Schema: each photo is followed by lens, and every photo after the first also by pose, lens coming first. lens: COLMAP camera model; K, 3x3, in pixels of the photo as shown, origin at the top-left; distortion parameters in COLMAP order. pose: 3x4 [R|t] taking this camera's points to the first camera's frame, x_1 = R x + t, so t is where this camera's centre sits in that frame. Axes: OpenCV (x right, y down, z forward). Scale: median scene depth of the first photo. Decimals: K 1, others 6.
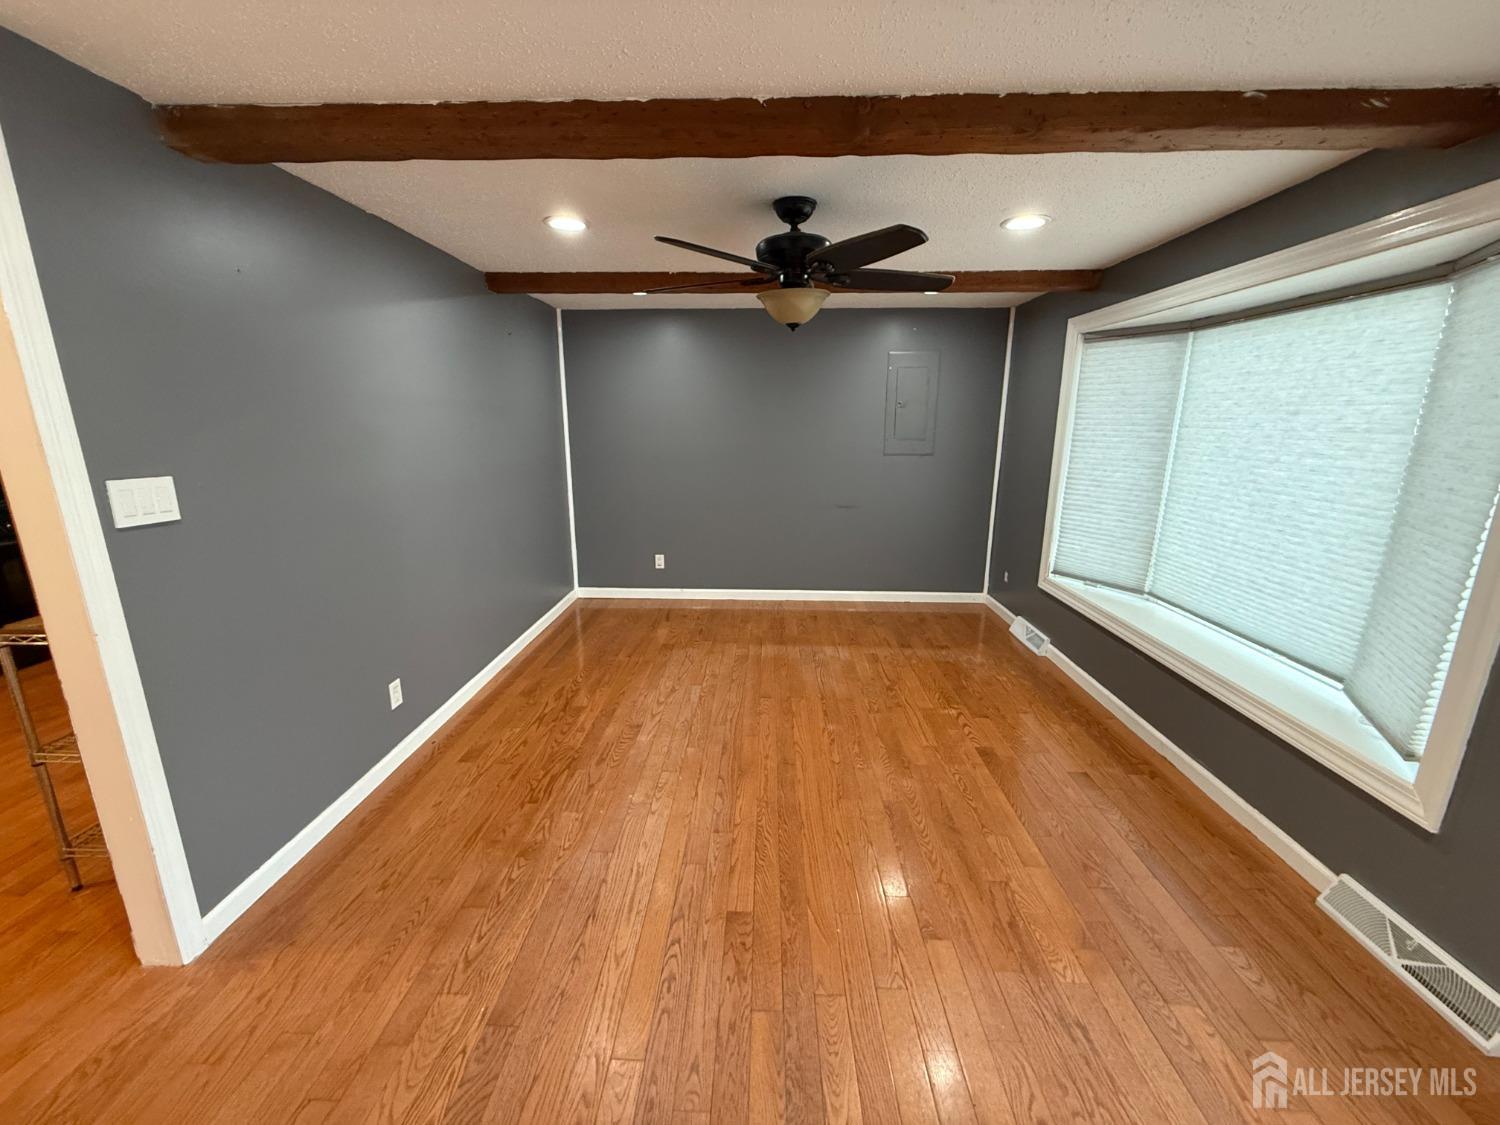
lens RADIAL K [[601.0, 0, 747.2], [0, 601.0, 562.1], [0, 0, 1]] dist [-0.000062, -0.000376]
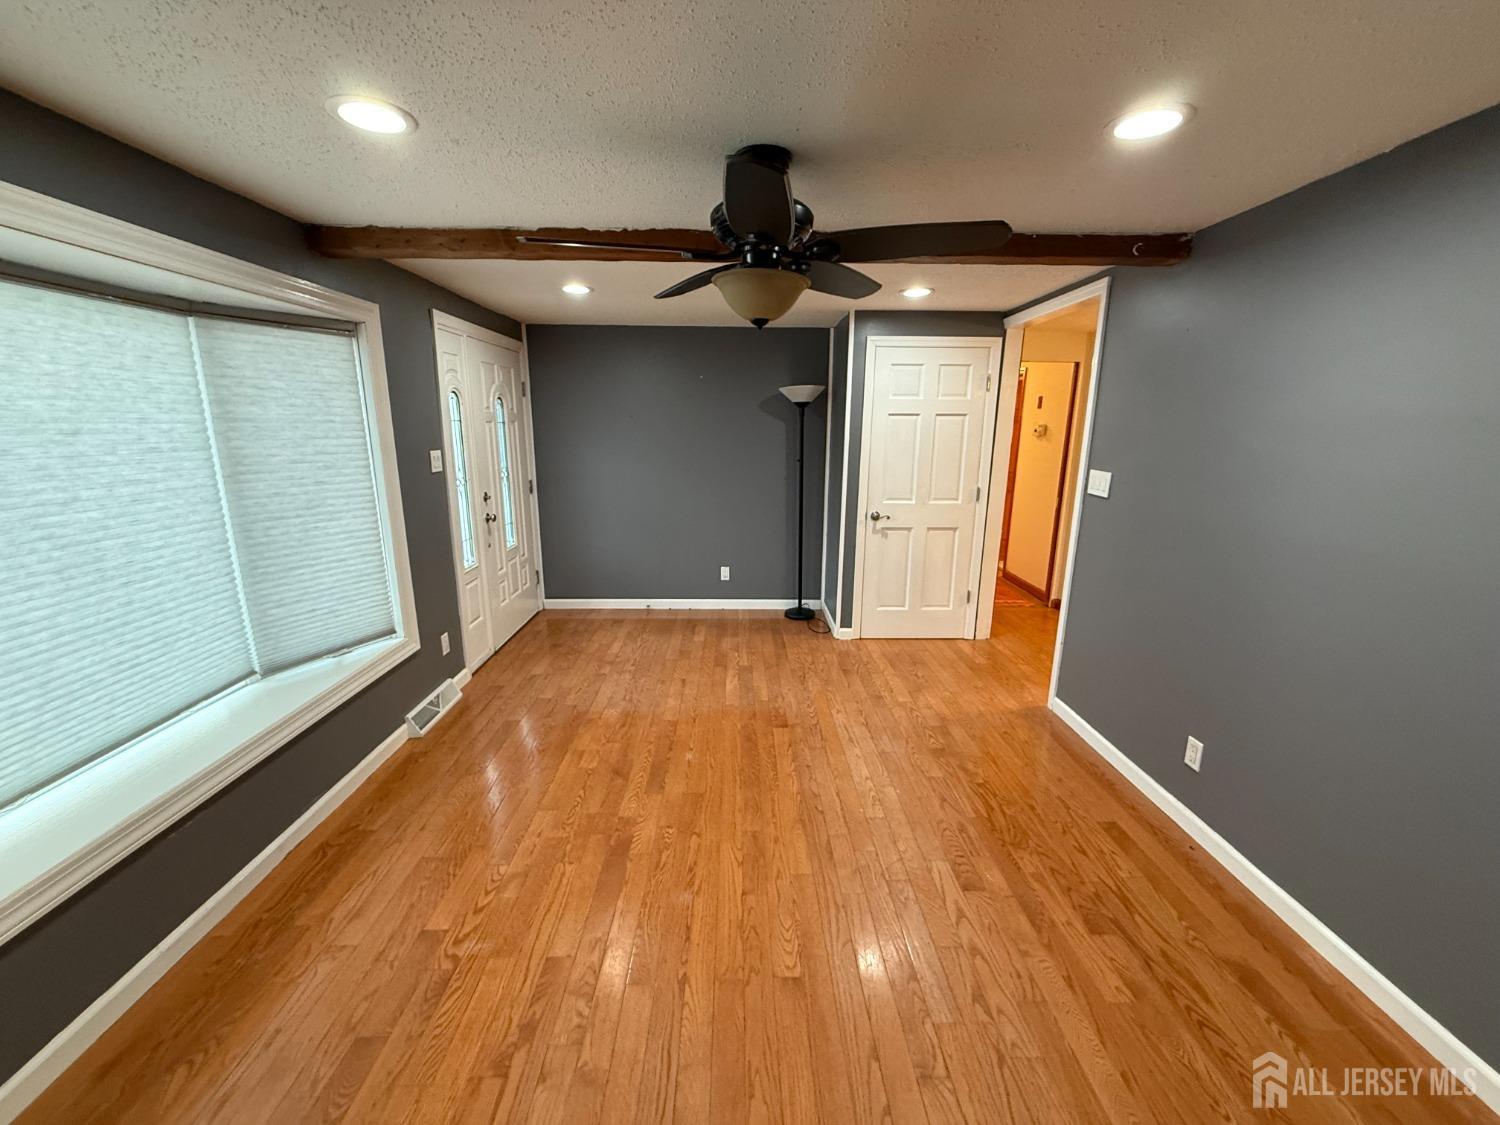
lens RADIAL K [[601.0, 0, 748.3], [0, 601.0, 560.4], [0, 0, 1]] dist [-0.000062, -0.000376]
pose [[-0.998538, 0.003525, -0.053946, 0.128385], [-0.020883, 0.895265, 0.445045, -0.448250], [0.049865, 0.445520, -0.893882, 1.750793]]
